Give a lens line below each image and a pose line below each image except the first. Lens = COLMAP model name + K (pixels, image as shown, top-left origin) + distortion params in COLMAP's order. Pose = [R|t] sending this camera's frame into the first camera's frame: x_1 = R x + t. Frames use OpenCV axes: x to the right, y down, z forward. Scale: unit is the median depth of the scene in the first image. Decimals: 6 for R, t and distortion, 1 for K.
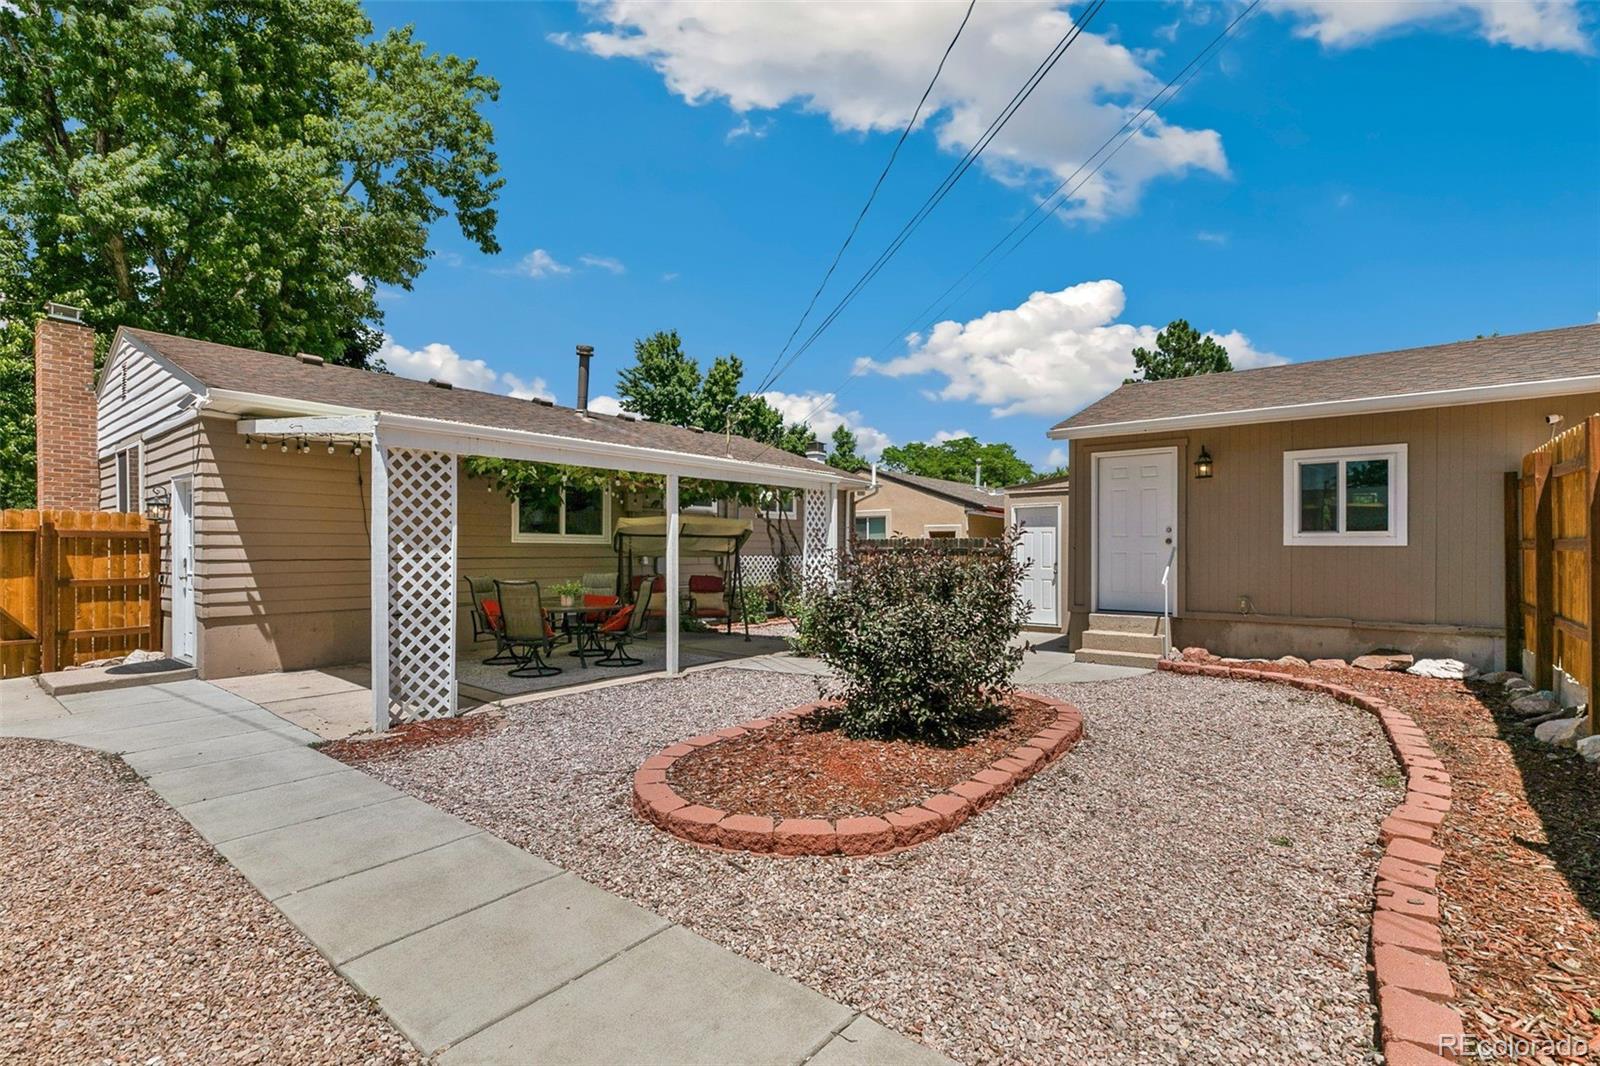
lens RADIAL K [[709.2, 0, 809.4], [0, 709.2, 544.5], [0, 0, 1]] dist [0.004402, -0.000626]
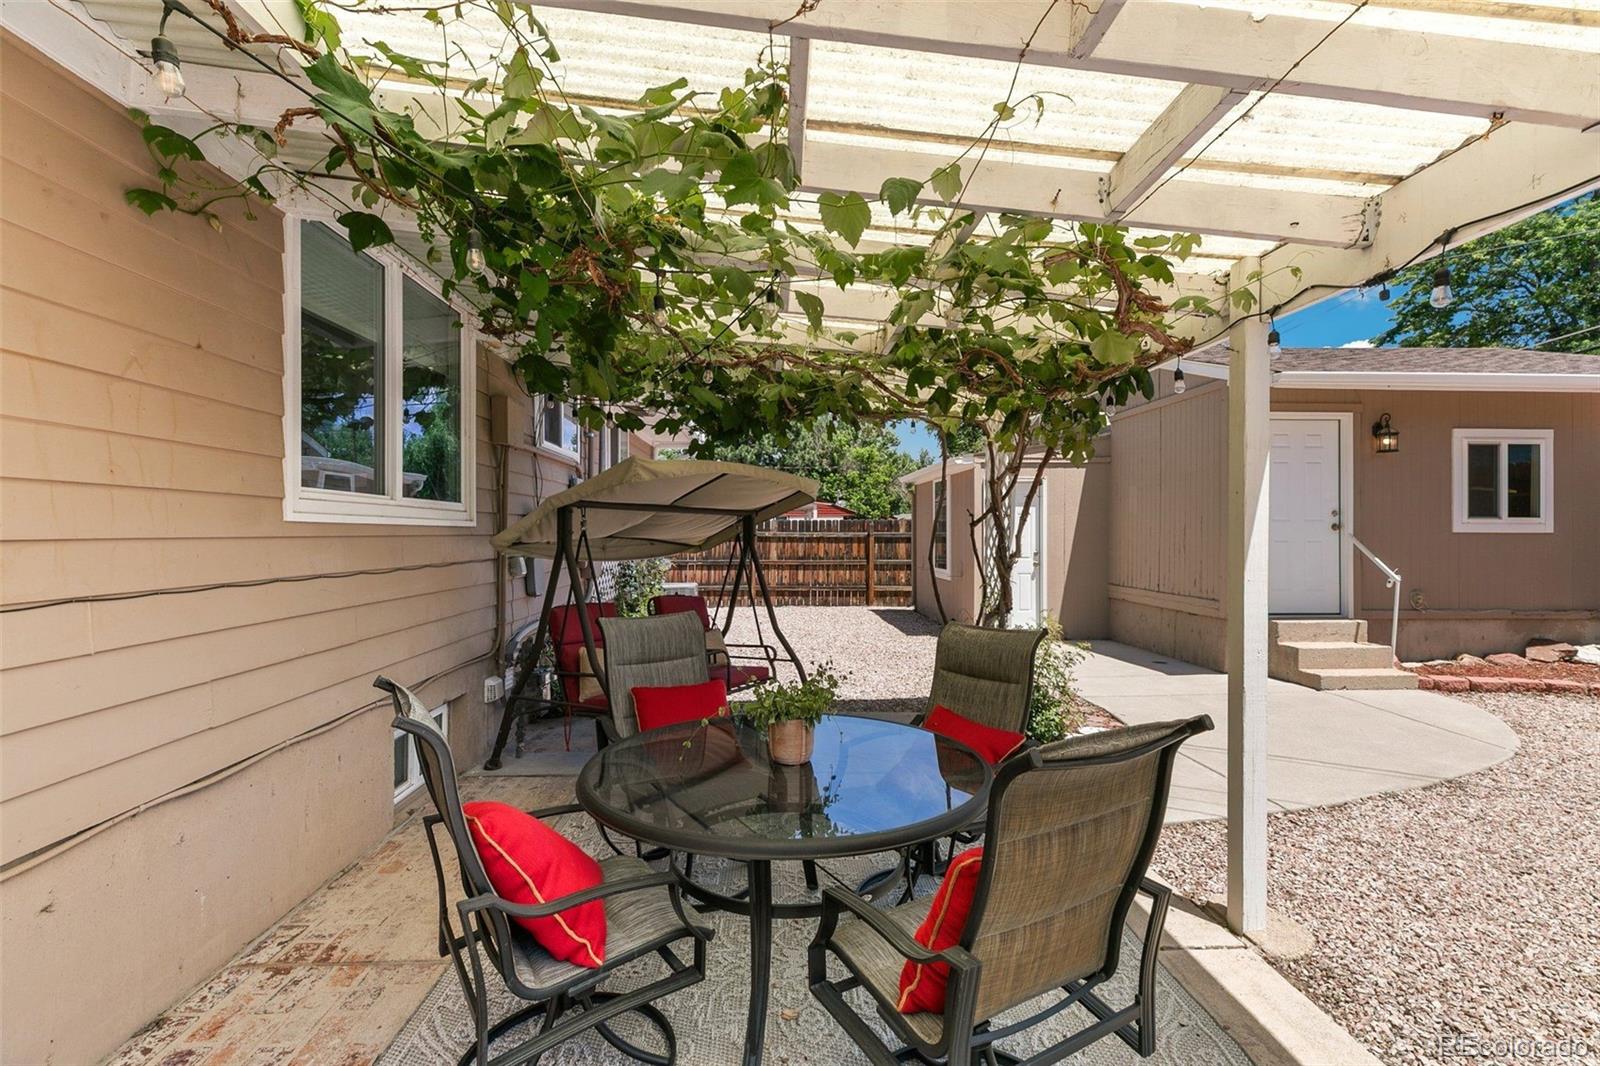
lens RADIAL K [[709.2, 0, 799.3], [0, 709.2, 530.1], [0, 0, 1]] dist [0.004402, -0.000626]
pose [[0.769129, 0.000517, 0.639094, -0.564369], [-0.003806, 0.999986, 0.003772, -0.001899], [-0.639083, -0.005333, 0.769120, 0.855187]]
